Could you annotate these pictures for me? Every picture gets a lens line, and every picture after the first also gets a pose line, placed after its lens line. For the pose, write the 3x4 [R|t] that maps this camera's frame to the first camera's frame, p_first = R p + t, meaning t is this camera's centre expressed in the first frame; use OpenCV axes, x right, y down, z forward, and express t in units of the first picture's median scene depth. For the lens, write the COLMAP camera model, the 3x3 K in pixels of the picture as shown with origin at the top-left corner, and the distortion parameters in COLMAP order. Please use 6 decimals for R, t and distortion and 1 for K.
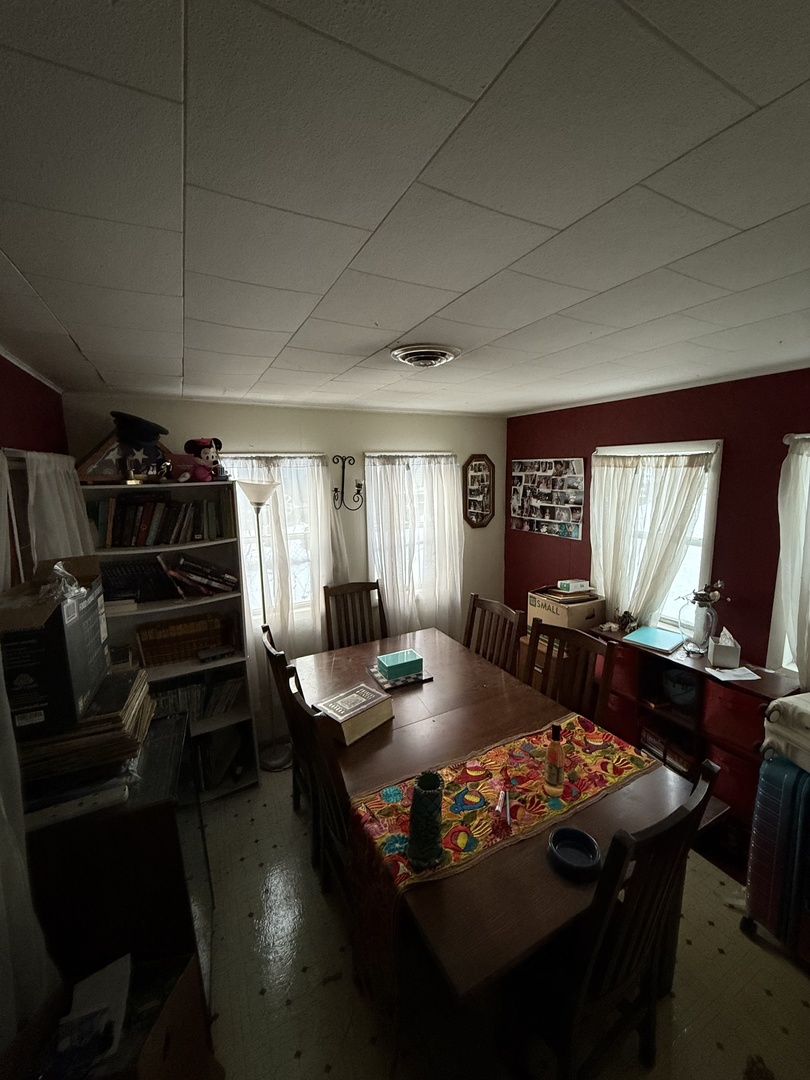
lens RADIAL K [[427.6, 0, 403.3], [0, 427.6, 540.6], [0, 0, 1]] dist [-0.004713, 0.000403]
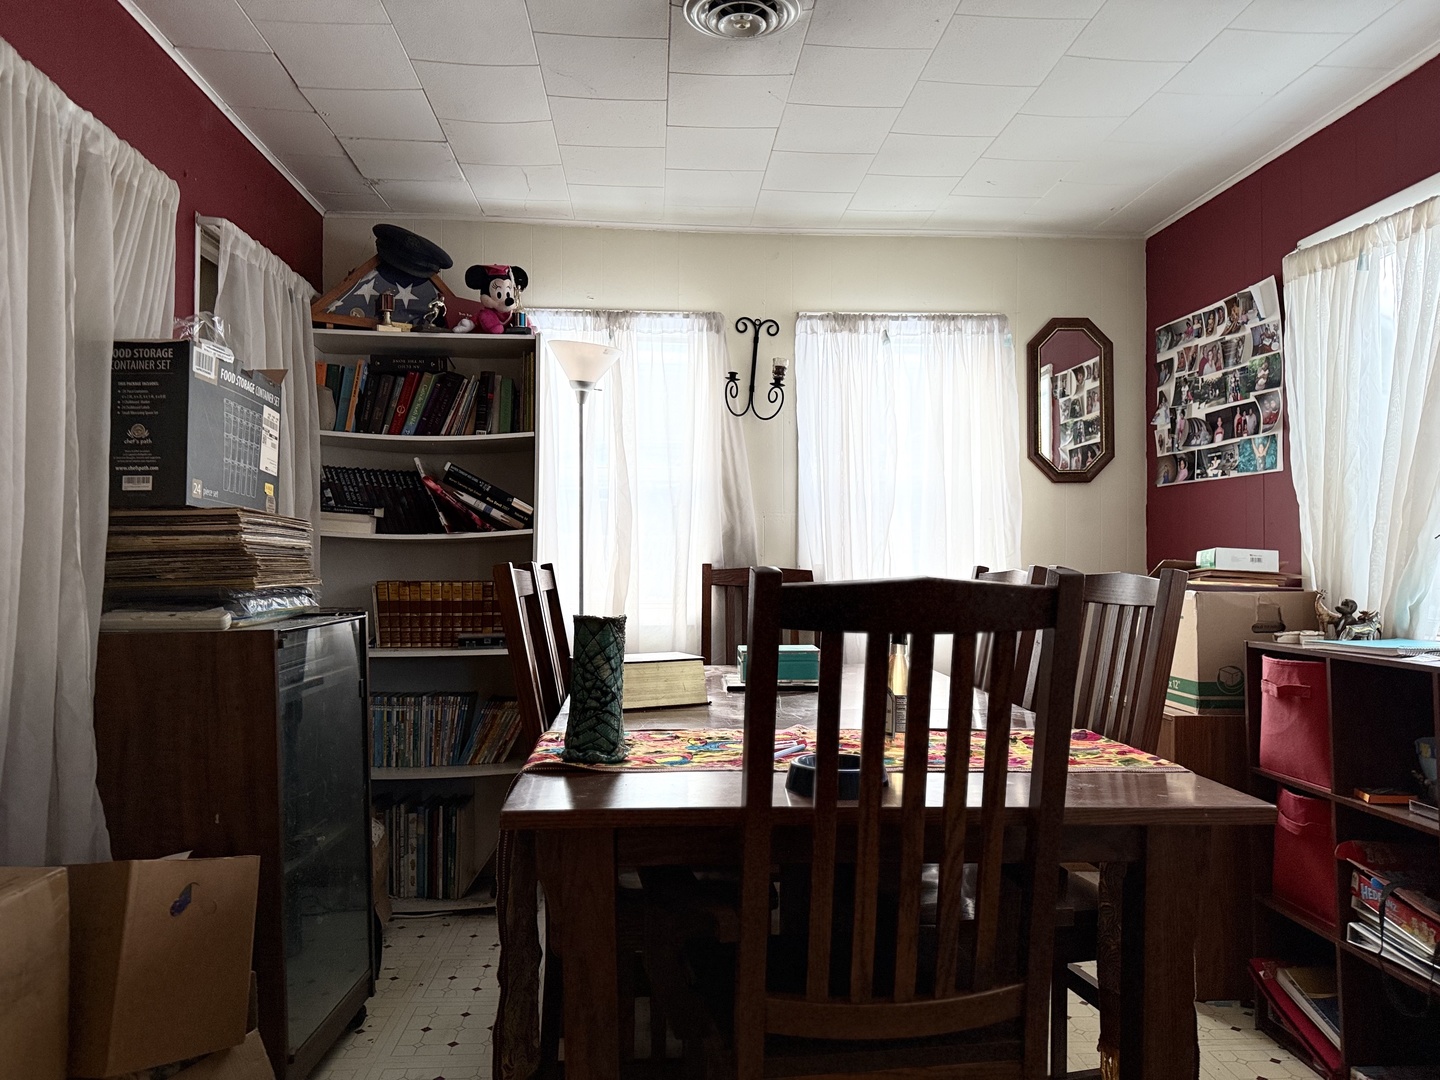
lens RADIAL K [[1015.0, 0, 720.1], [0, 1015.0, 543.2], [0, 0, 1]] dist [0.079514, -0.064073]
pose [[0.916724, 0.014536, -0.399257, 0.322383], [-0.084096, 0.983969, -0.157266, 0.274987], [0.390571, 0.177746, 0.903250, -0.102852]]
